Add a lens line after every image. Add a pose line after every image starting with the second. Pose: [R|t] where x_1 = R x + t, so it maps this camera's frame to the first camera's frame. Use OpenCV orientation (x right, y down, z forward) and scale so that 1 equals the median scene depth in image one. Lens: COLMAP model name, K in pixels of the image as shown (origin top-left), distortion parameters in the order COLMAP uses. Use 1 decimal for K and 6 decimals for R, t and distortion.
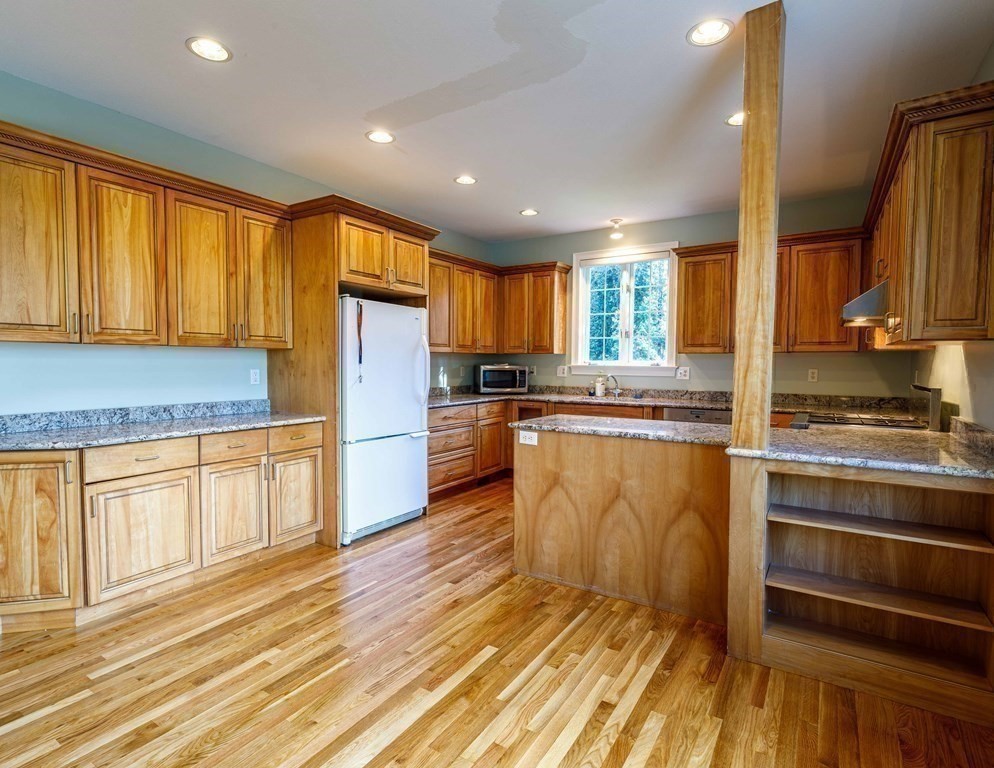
lens RADIAL K [[517.8, 0, 497.0], [0, 517.8, 384.0], [0, 0, 1]] dist [-0.003382, -0.000779]
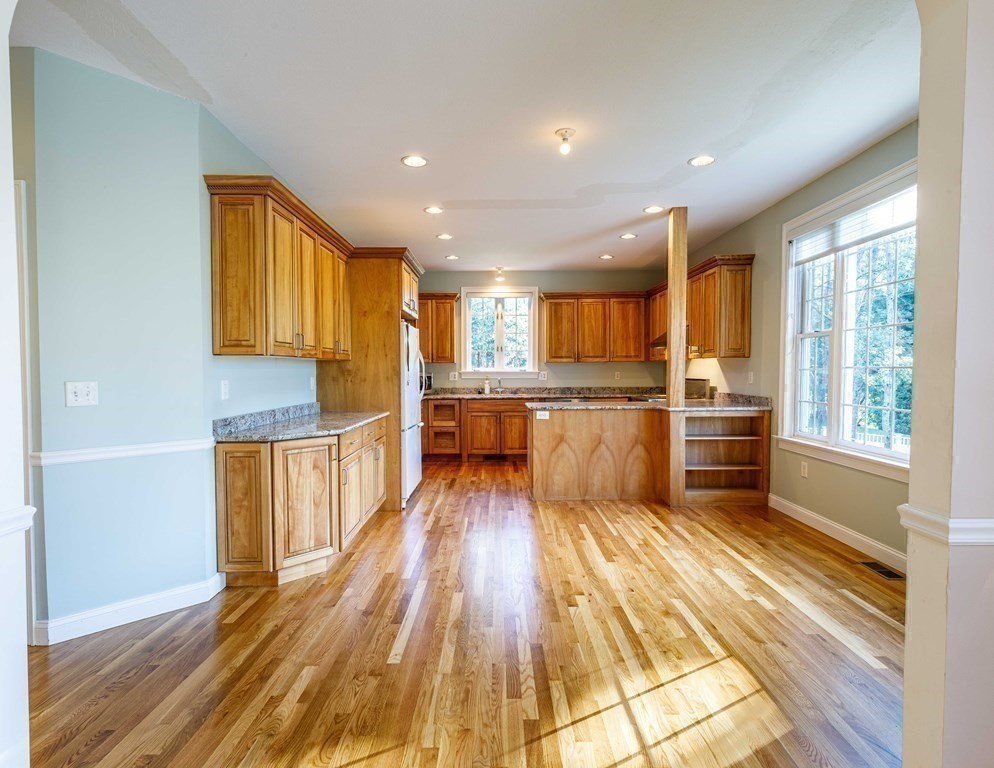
lens RADIAL K [[517.8, 0, 497.0], [0, 517.8, 384.0], [0, 0, 1]] dist [-0.003382, -0.000779]
pose [[0.842907, -0.024733, 0.537491, -0.963782], [0.032721, 0.999450, -0.005323, 0.010278], [-0.537064, 0.022074, 0.843253, -0.308213]]
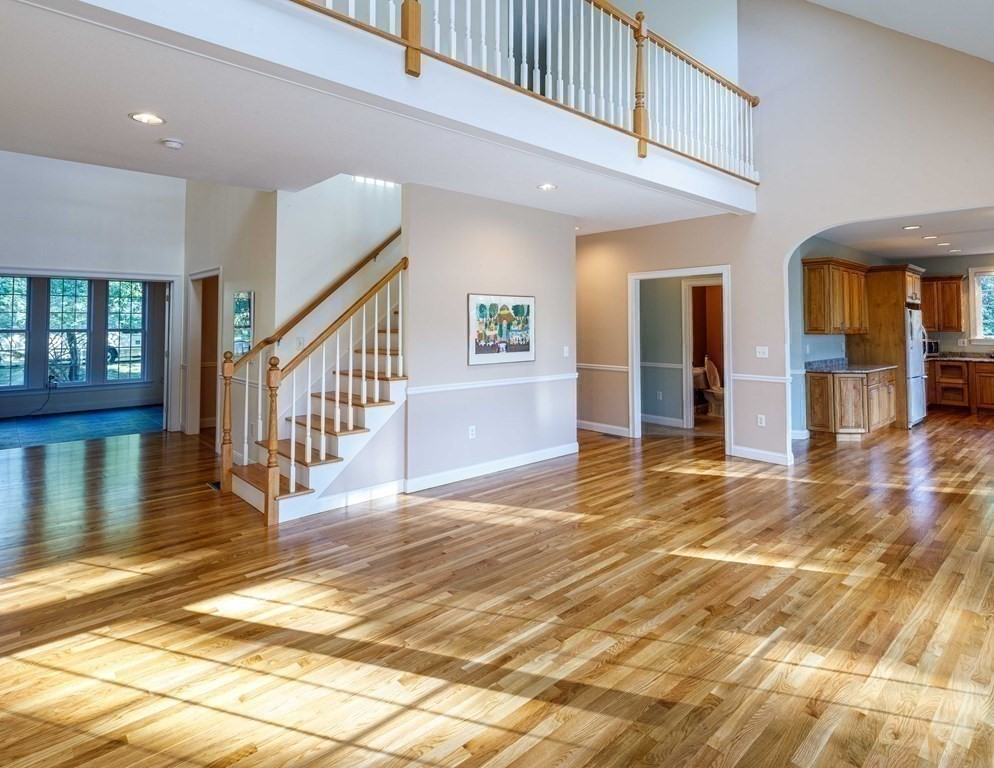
lens RADIAL K [[539.0, 0, 501.2], [0, 539.0, 309.3], [0, 0, 1]] dist [0.003276, -0.001014]
pose [[0.964109, -0.018666, -0.264851, -1.554788], [-0.002501, 0.996843, -0.079359, 0.016175], [0.265496, 0.077173, 0.961018, -1.862186]]
